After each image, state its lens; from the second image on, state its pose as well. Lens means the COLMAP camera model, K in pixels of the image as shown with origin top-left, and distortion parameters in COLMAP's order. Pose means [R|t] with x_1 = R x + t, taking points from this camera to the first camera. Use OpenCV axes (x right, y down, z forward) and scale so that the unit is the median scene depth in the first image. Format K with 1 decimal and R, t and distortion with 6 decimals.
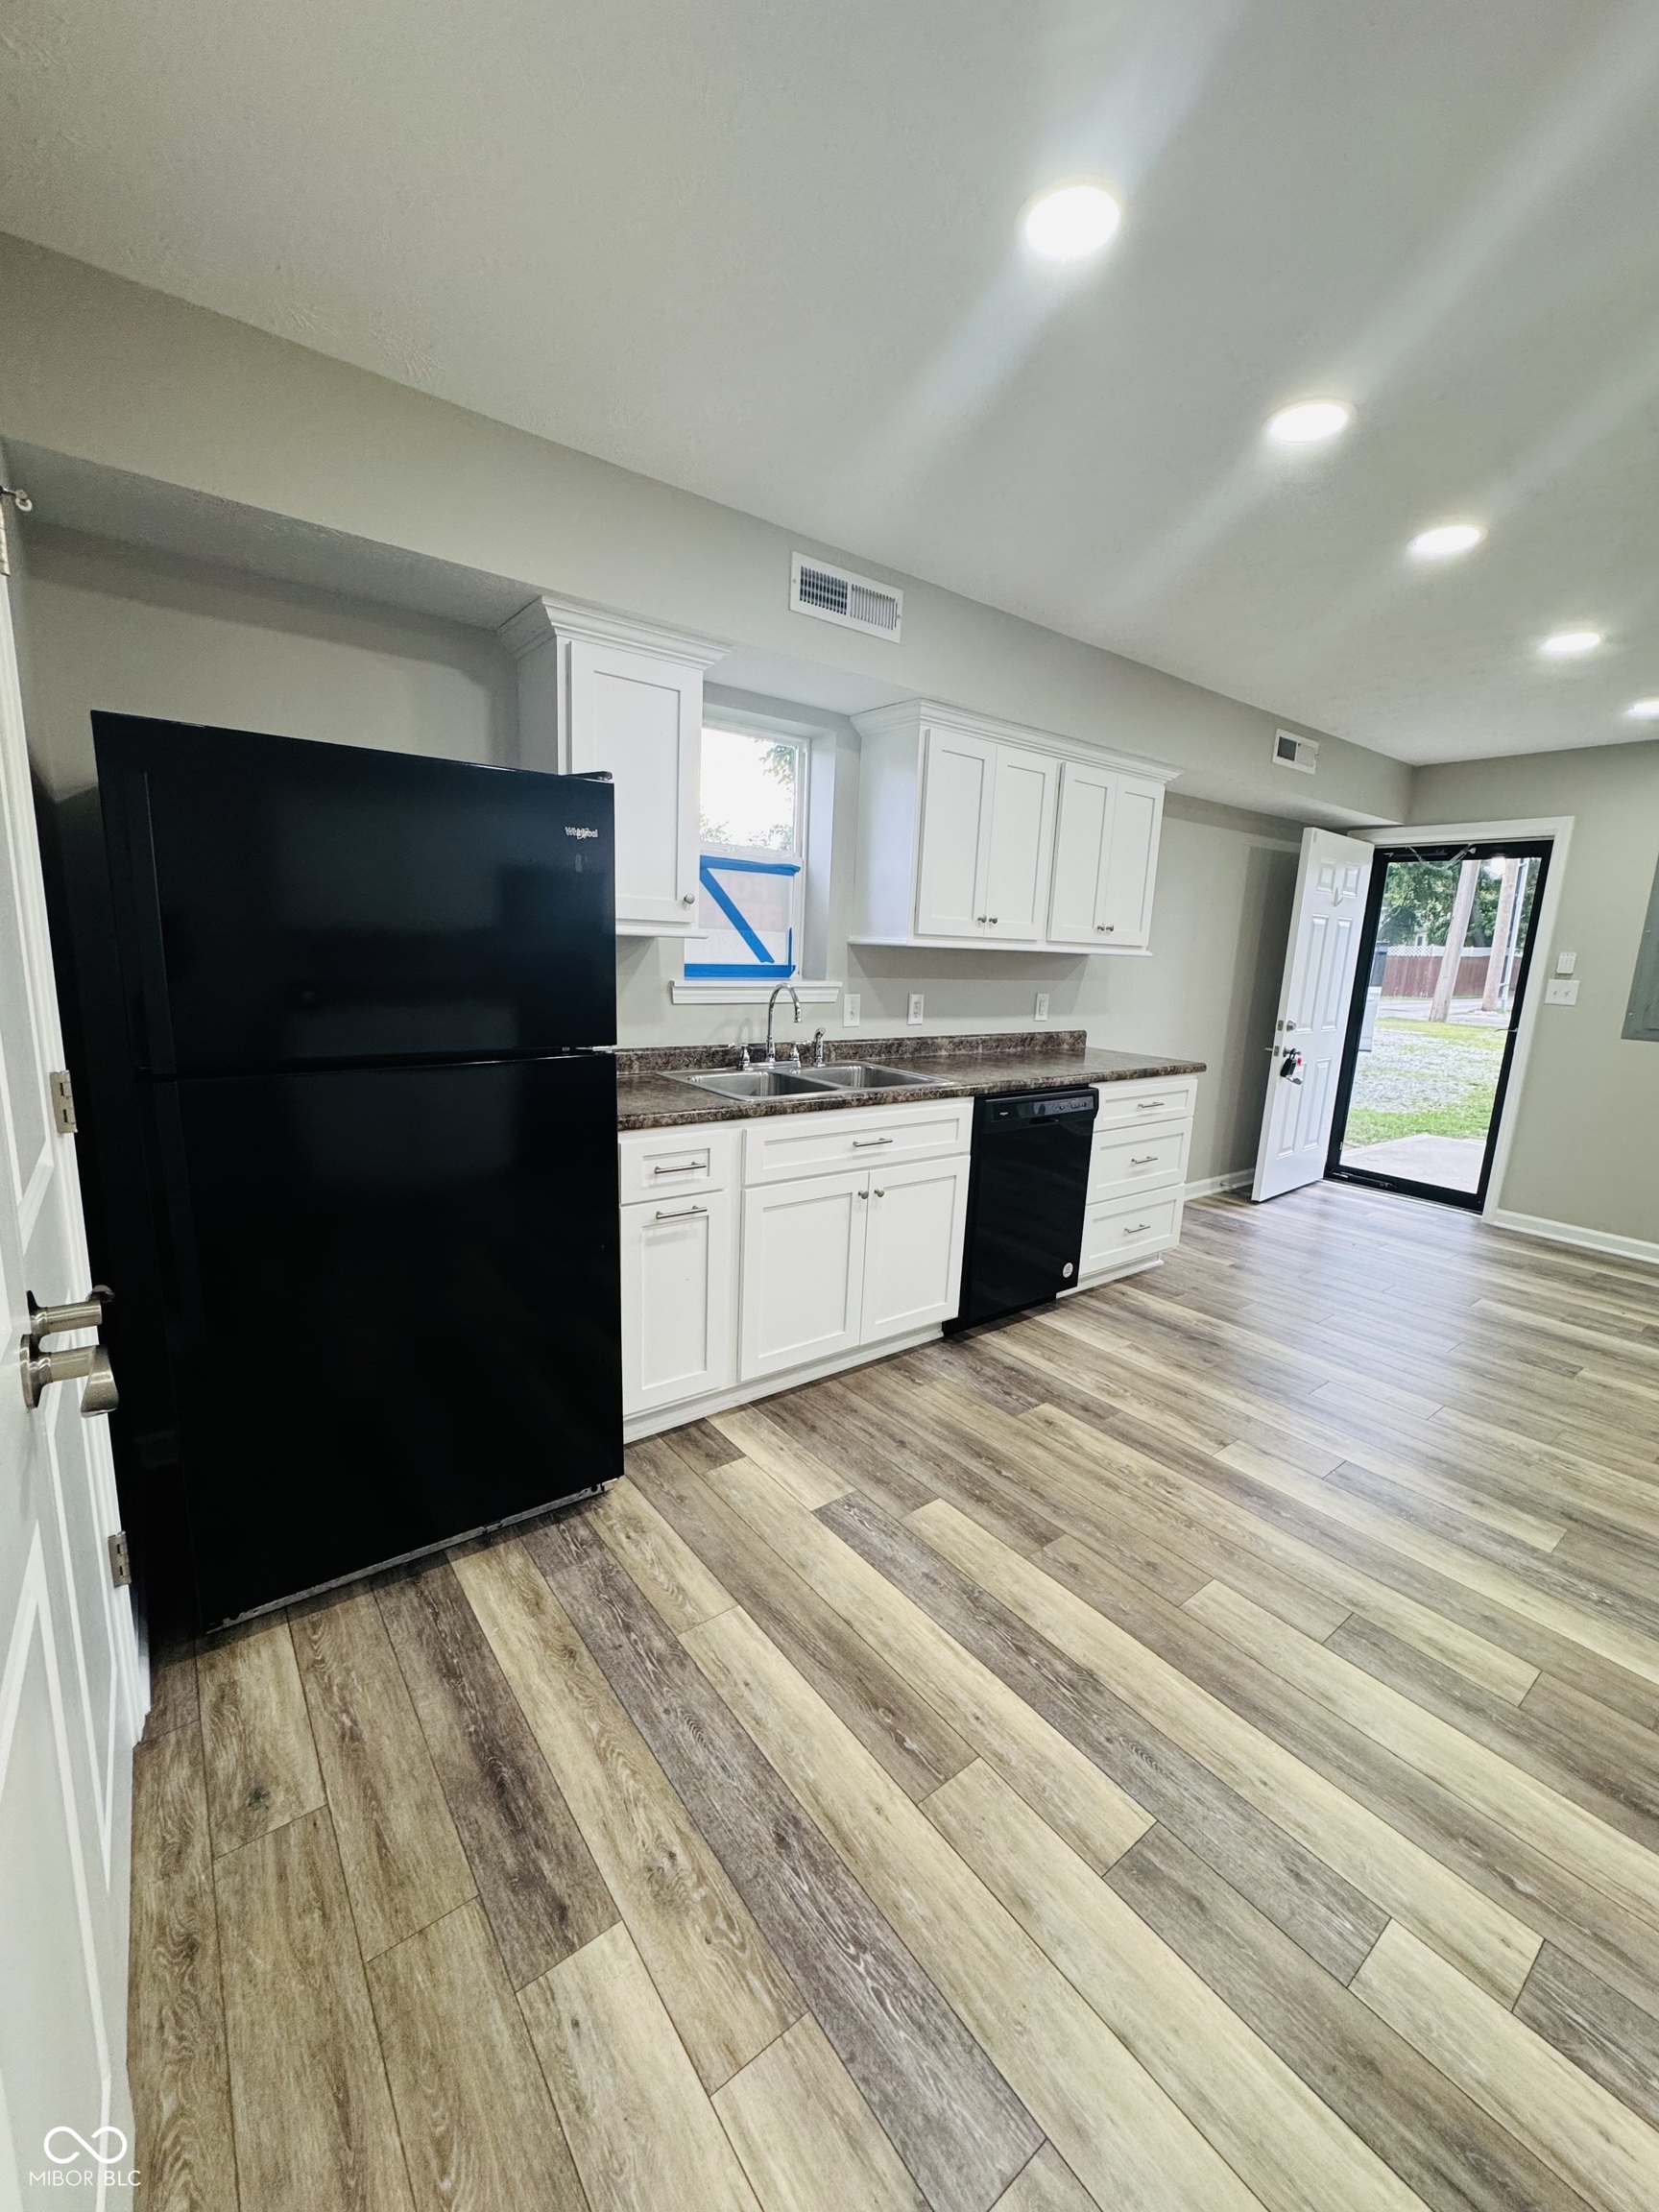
lens RADIAL K [[881.3, 0, 828.9], [0, 881.3, 1109.0], [0, 0, 1]] dist [-0.001174, 0.000749]
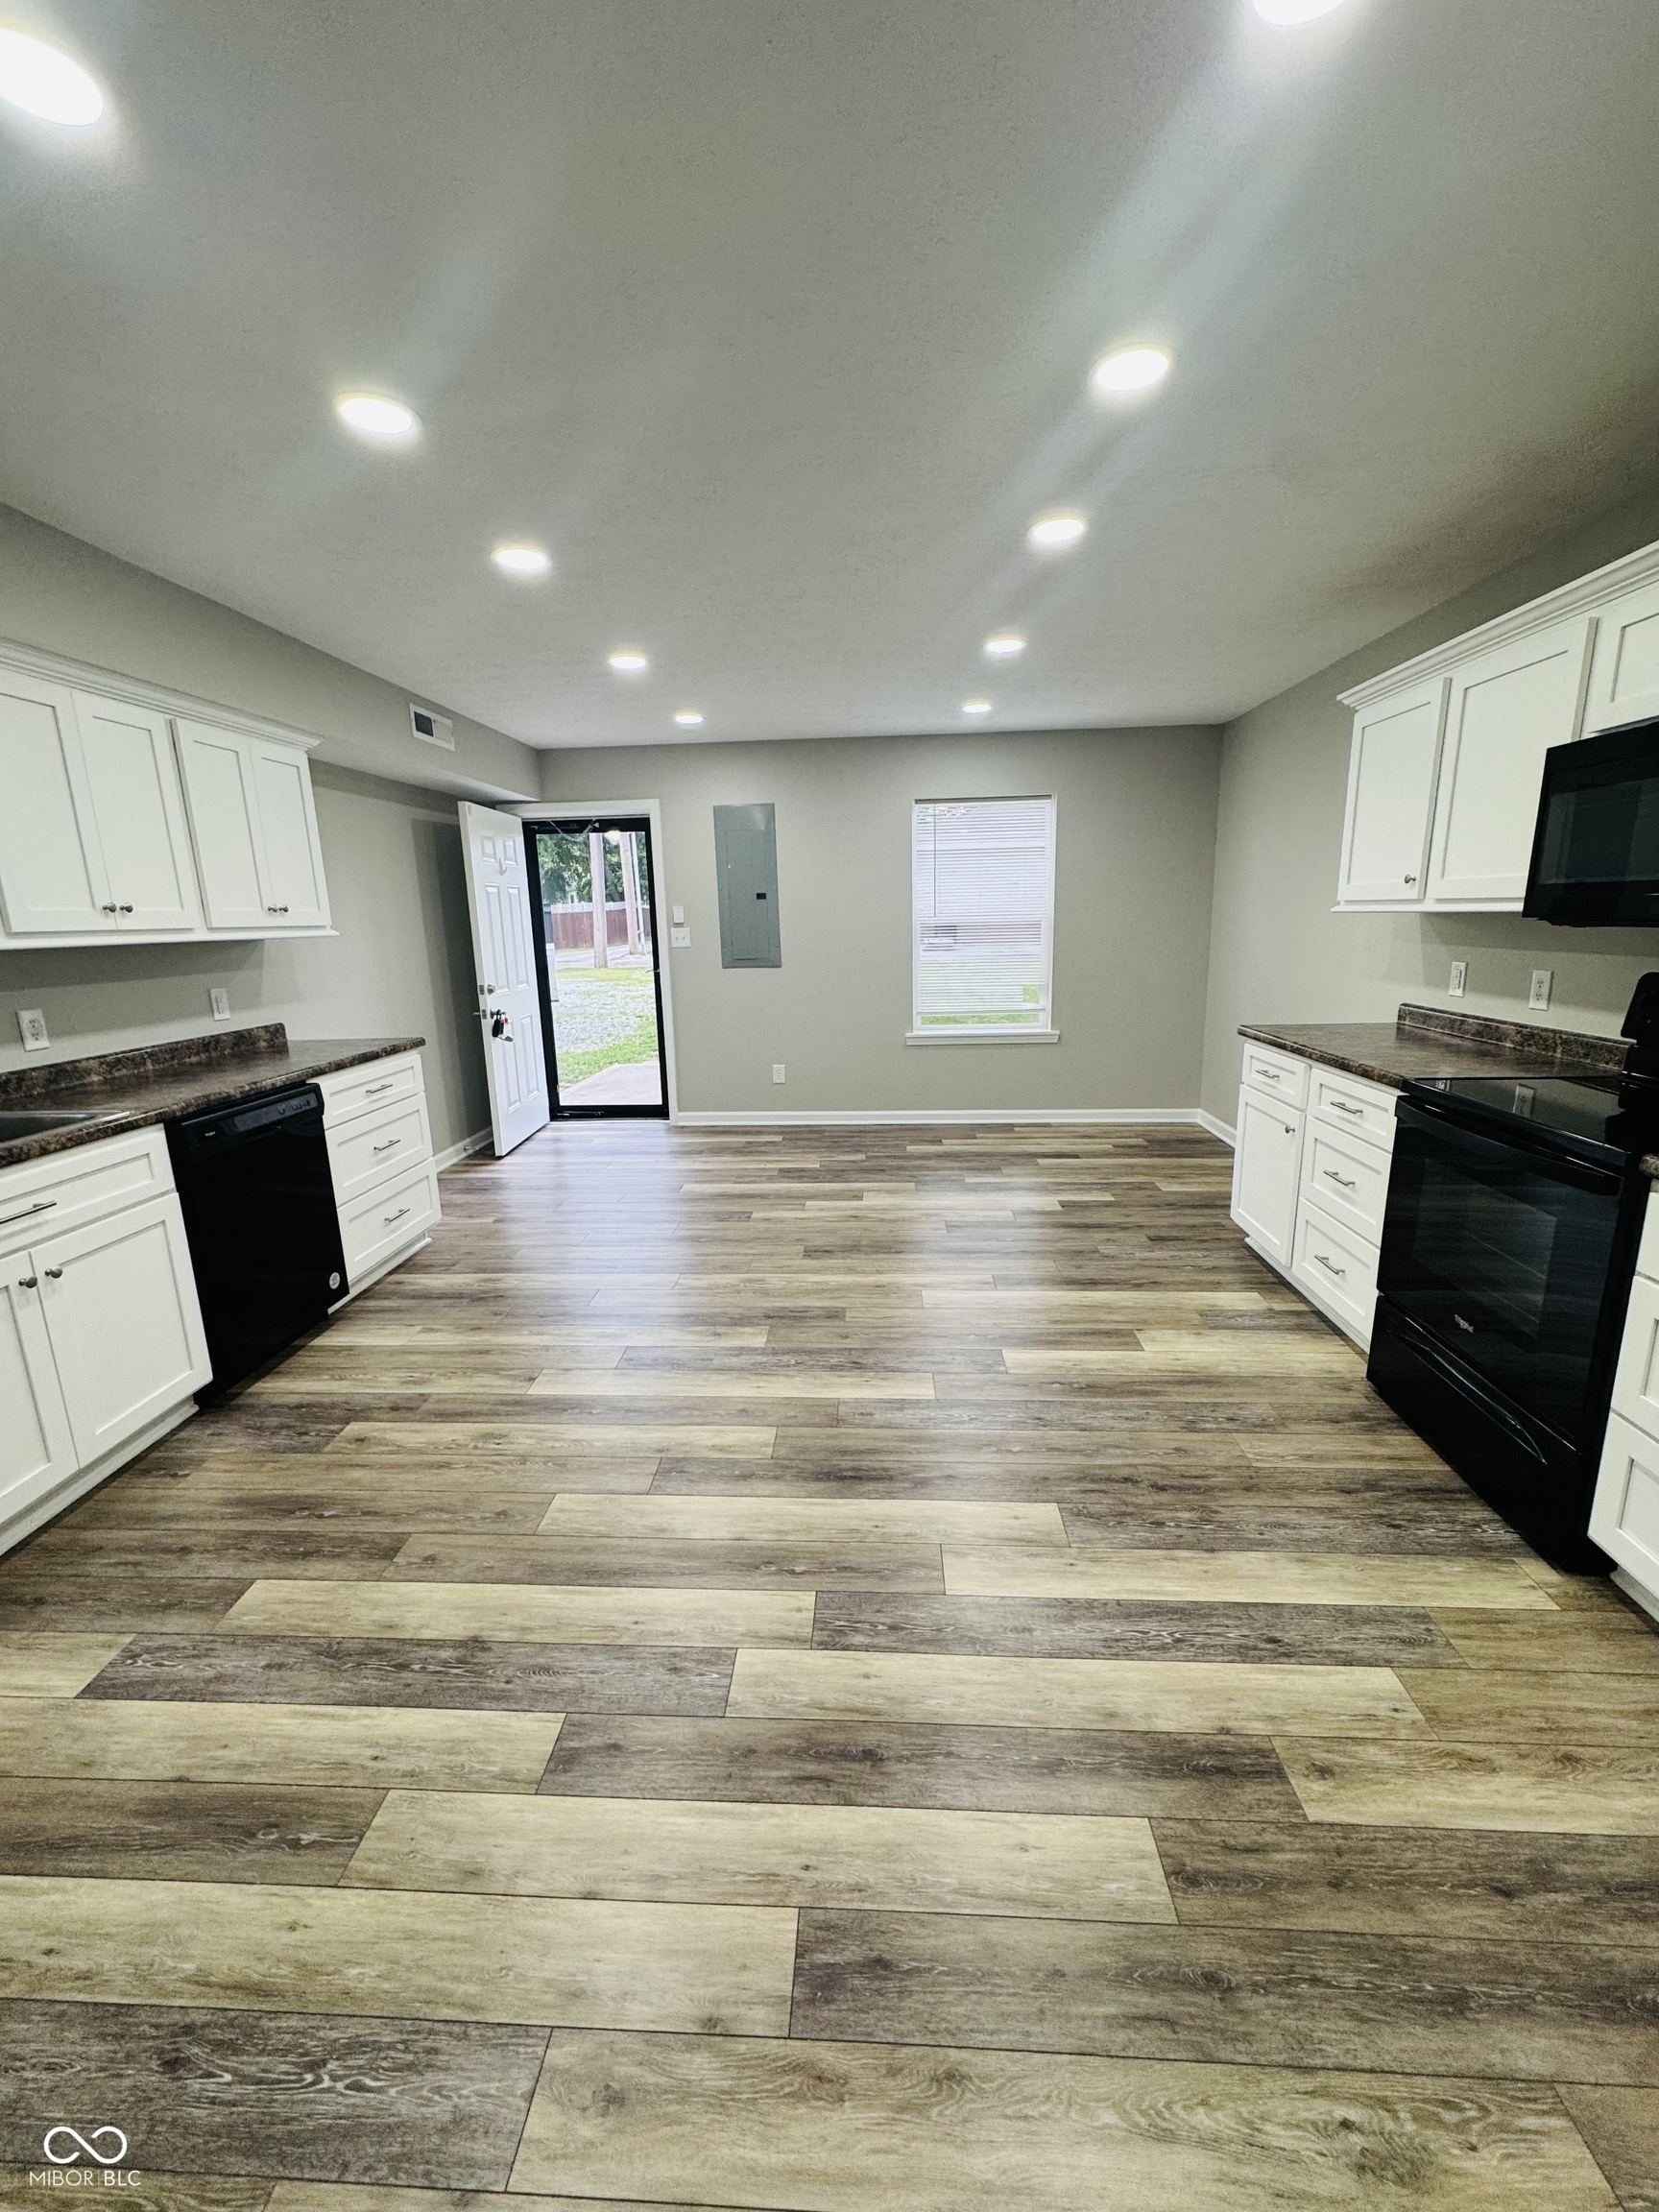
lens RADIAL K [[881.3, 0, 828.7], [0, 881.3, 1108.0], [0, 0, 1]] dist [-0.001174, 0.000749]
pose [[0.651962, -0.220871, 0.725370, -0.030857], [0.195081, 0.973292, 0.121023, -0.006935], [-0.732727, 0.062604, 0.677637, -0.030013]]
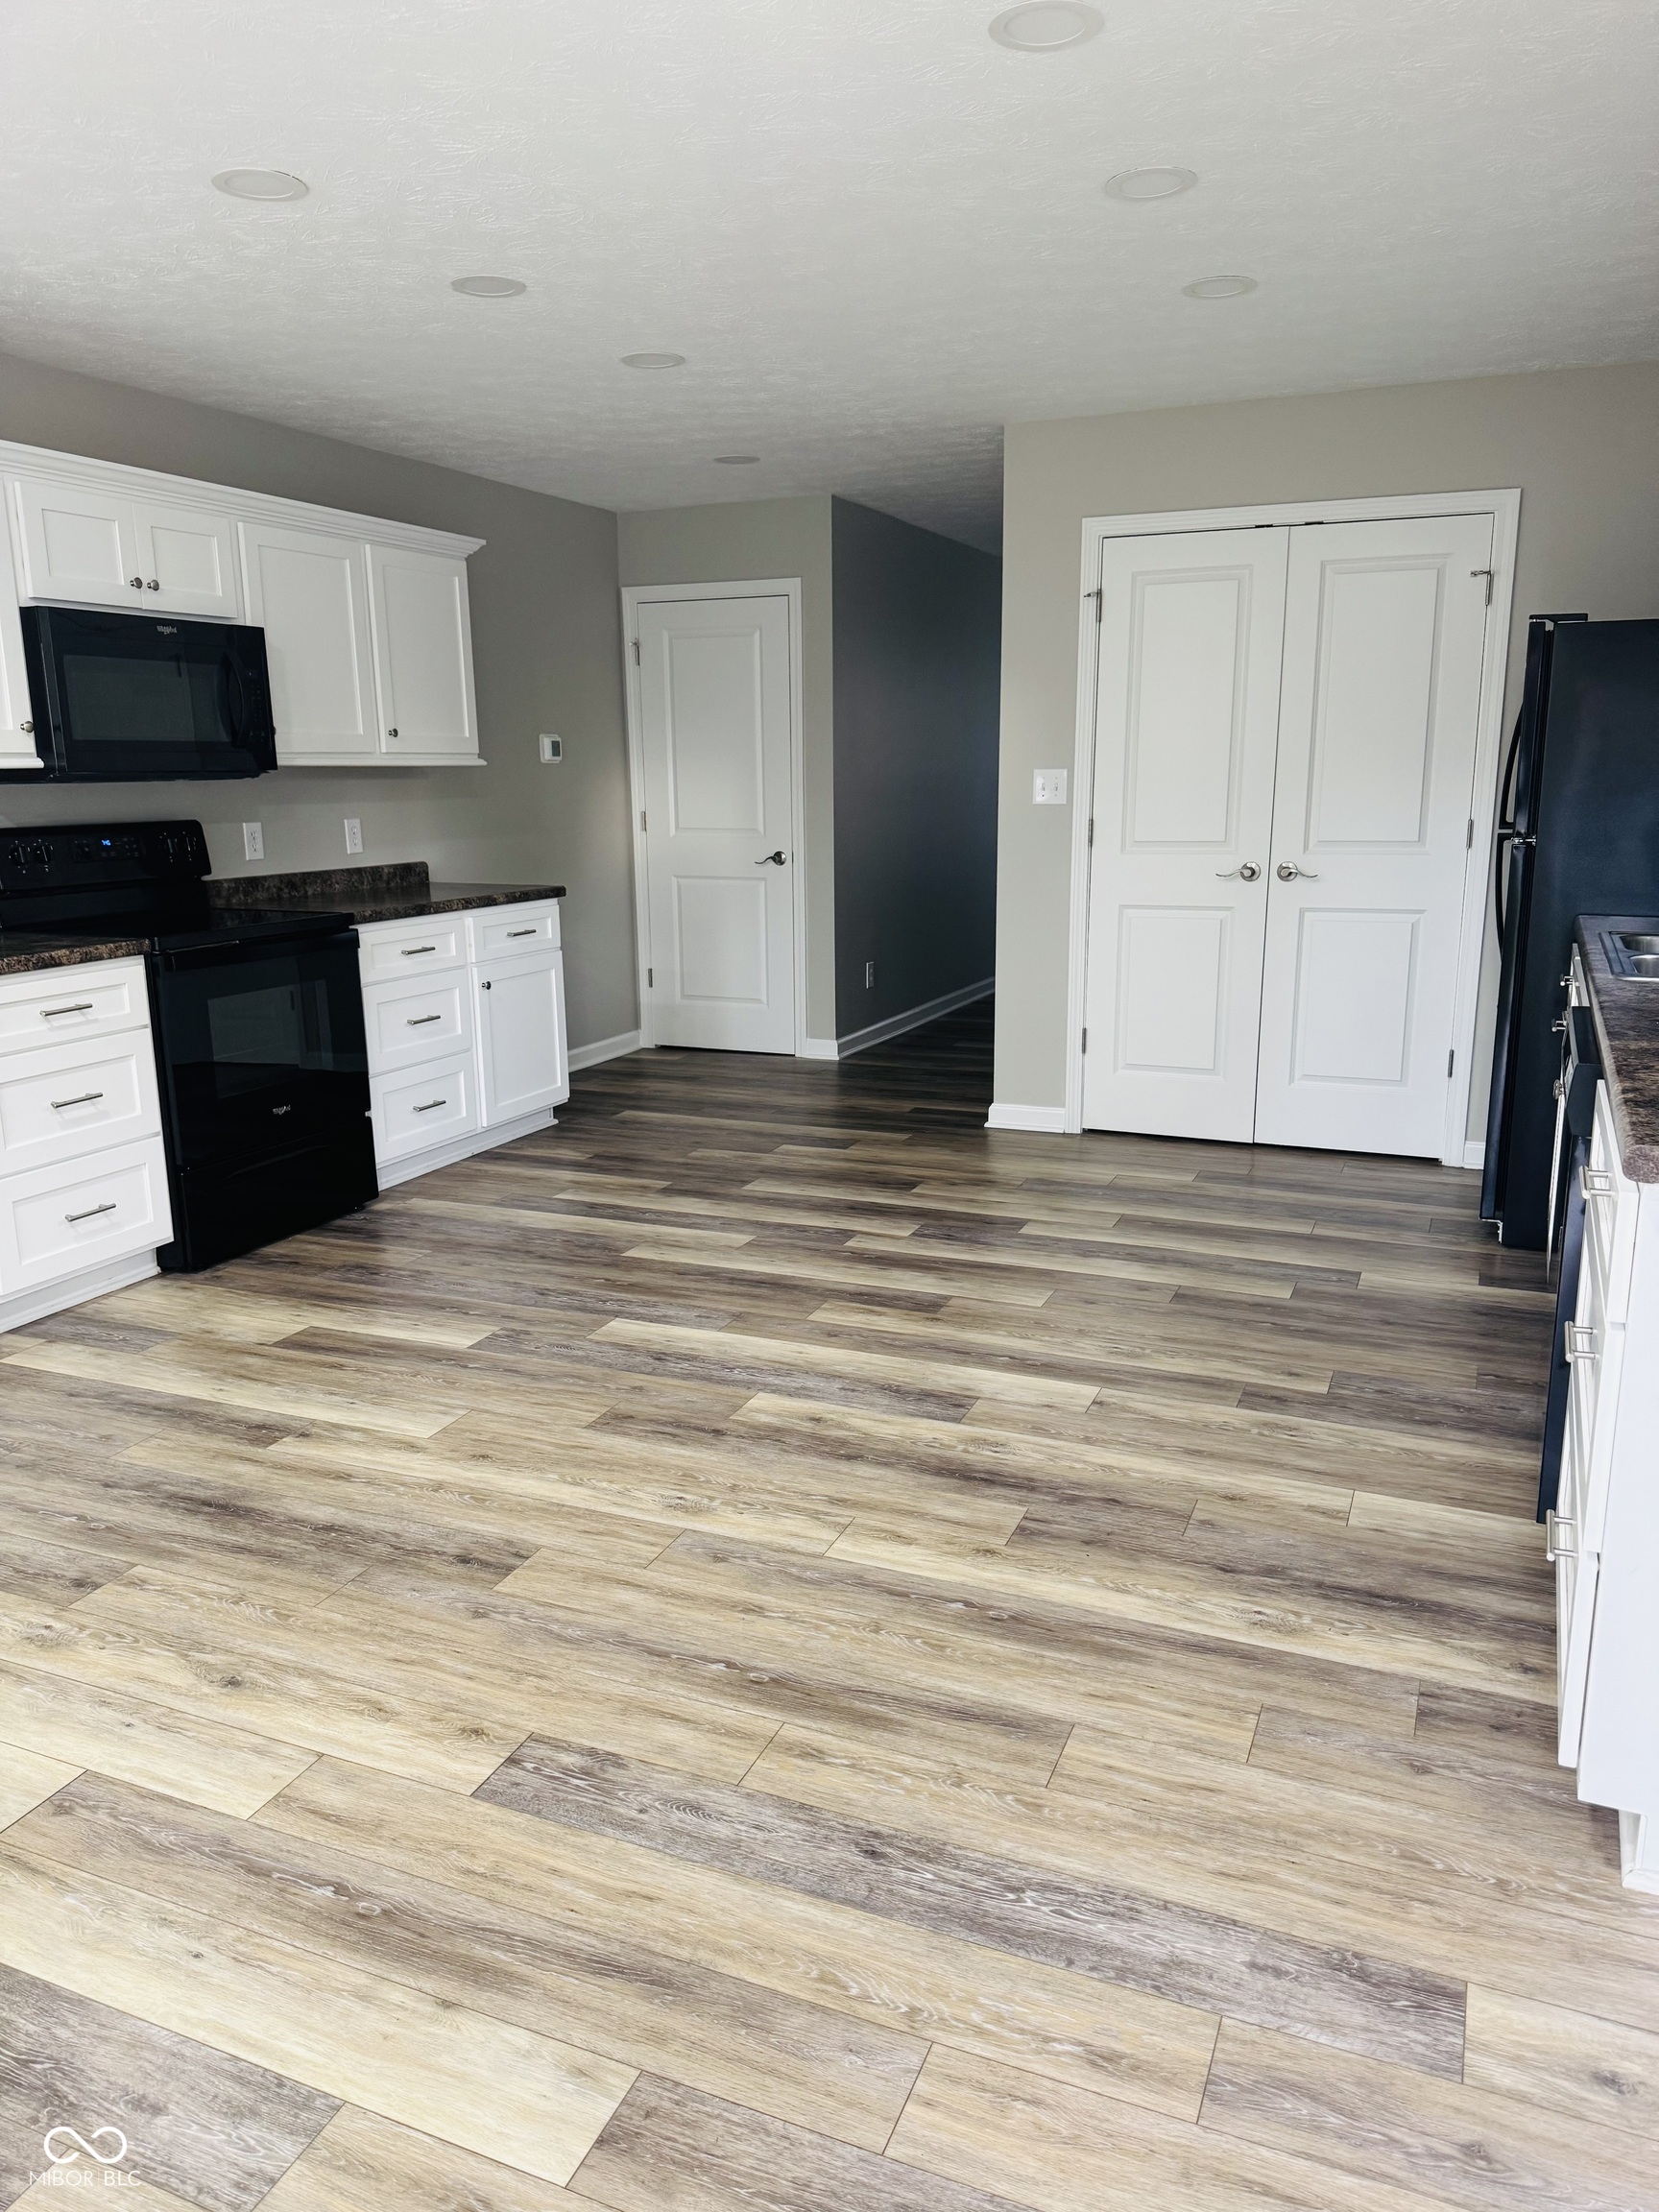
lens RADIAL K [[1537.6, 0, 833.6], [0, 1537.6, 1126.8], [0, 0, 1]] dist [0.004757, -0.018052]
pose [[-0.871180, 0.079891, -0.484421, 1.292590], [-0.117171, 0.924329, 0.363161, -0.291035], [0.476778, 0.373139, -0.795896, 1.895904]]
